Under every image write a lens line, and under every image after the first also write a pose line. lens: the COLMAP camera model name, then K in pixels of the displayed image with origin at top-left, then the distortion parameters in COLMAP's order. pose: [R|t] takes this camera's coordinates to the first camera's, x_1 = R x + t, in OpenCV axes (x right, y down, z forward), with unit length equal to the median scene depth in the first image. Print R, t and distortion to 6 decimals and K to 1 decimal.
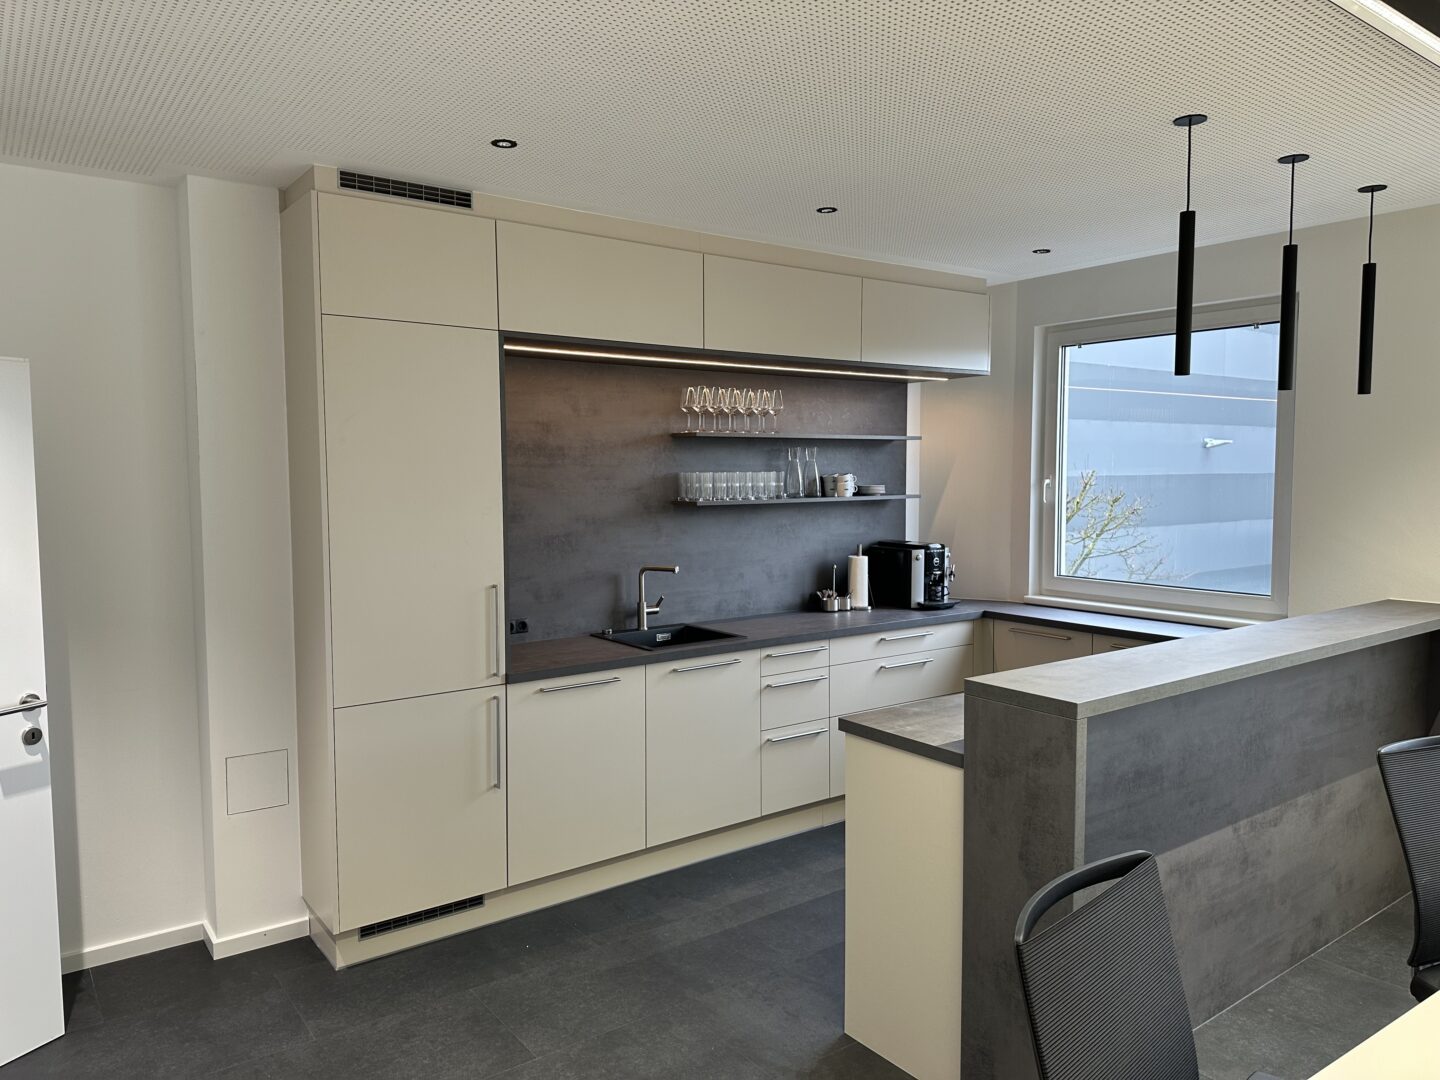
lens RADIAL K [[1001.6, 0, 718.2], [0, 1001.6, 535.8], [0, 0, 1]] dist [0.117788, -0.166459]
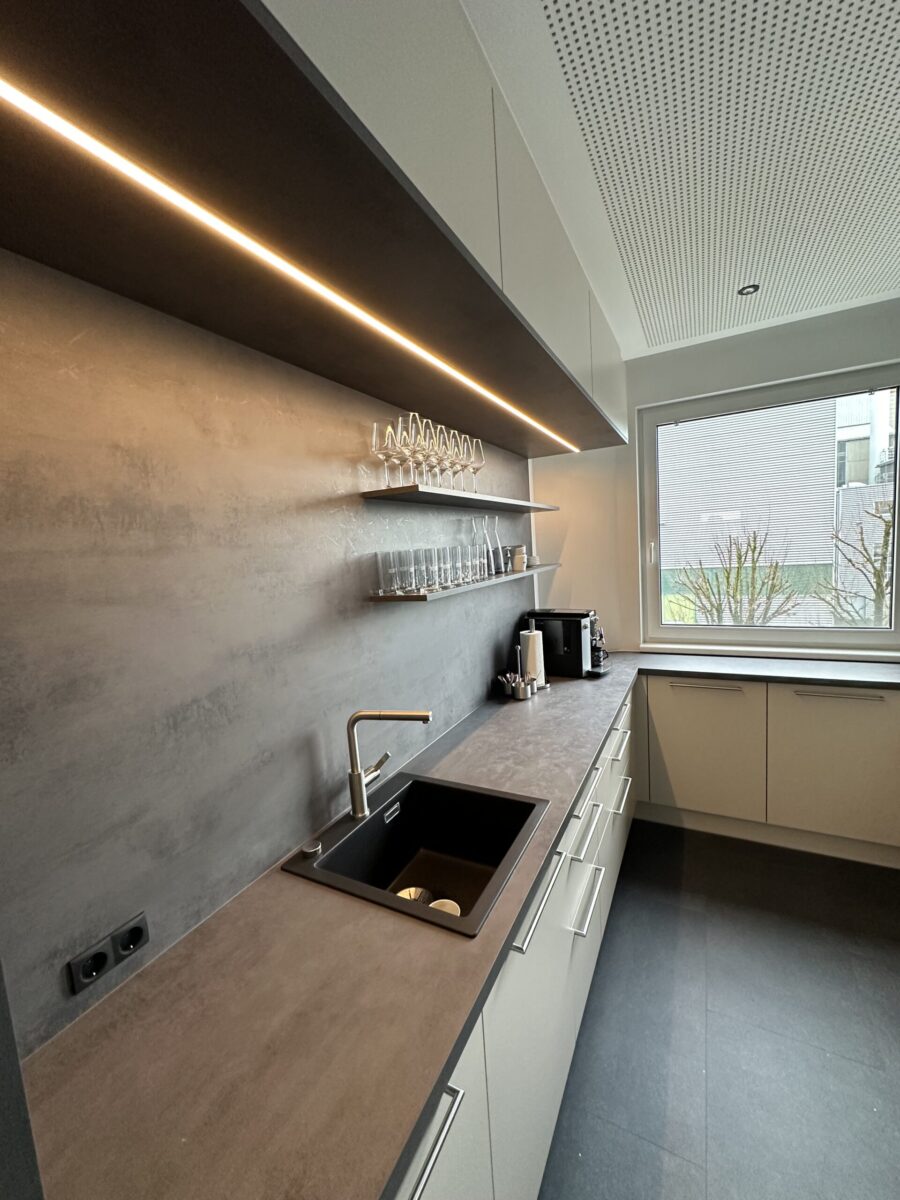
lens RADIAL K [[481.6, 0, 450.0], [0, 481.6, 598.5], [0, 0, 1]] dist [0.003425, 0.000135]
pose [[0.900992, -0.100422, 0.422053, -0.135801], [0.089952, 0.994942, 0.044706, -0.043879], [-0.424408, -0.002315, 0.905468, 0.711052]]
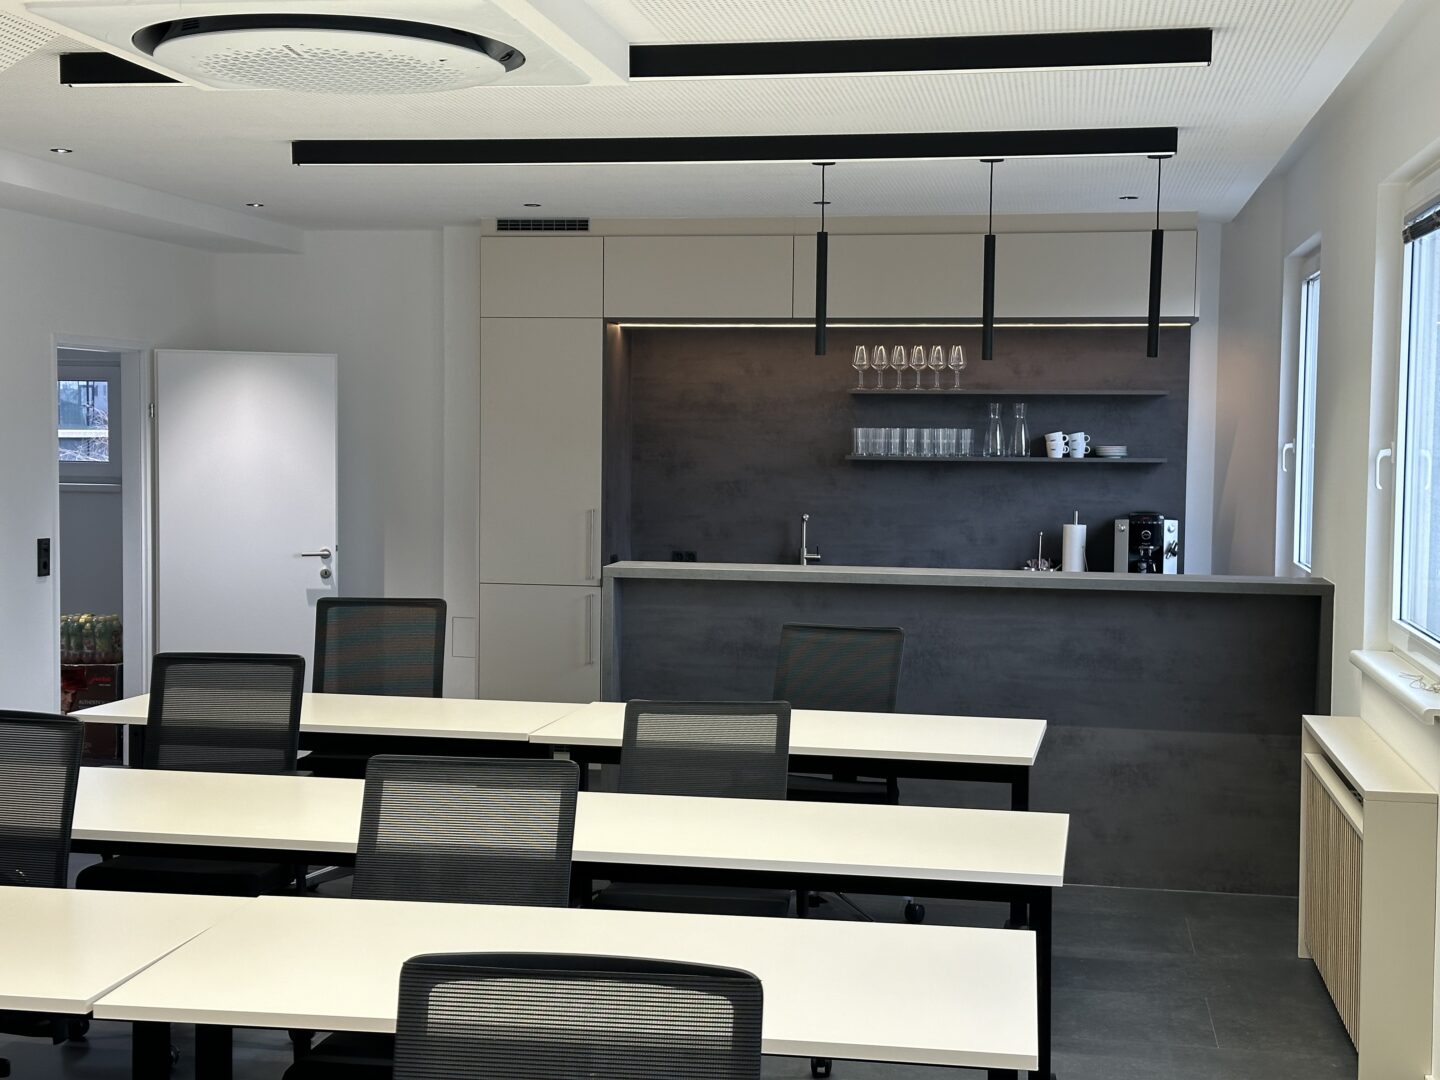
lens RADIAL K [[2026.8, 0, 719.6], [0, 2026.8, 510.9], [0, 0, 1]] dist [0.122390, -0.026003]
pose [[0.688245, 0.041646, -0.724282, 1.422569], [-0.061323, 0.998118, -0.000880, 0.033579], [0.722882, 0.045021, 0.689504, -0.558522]]
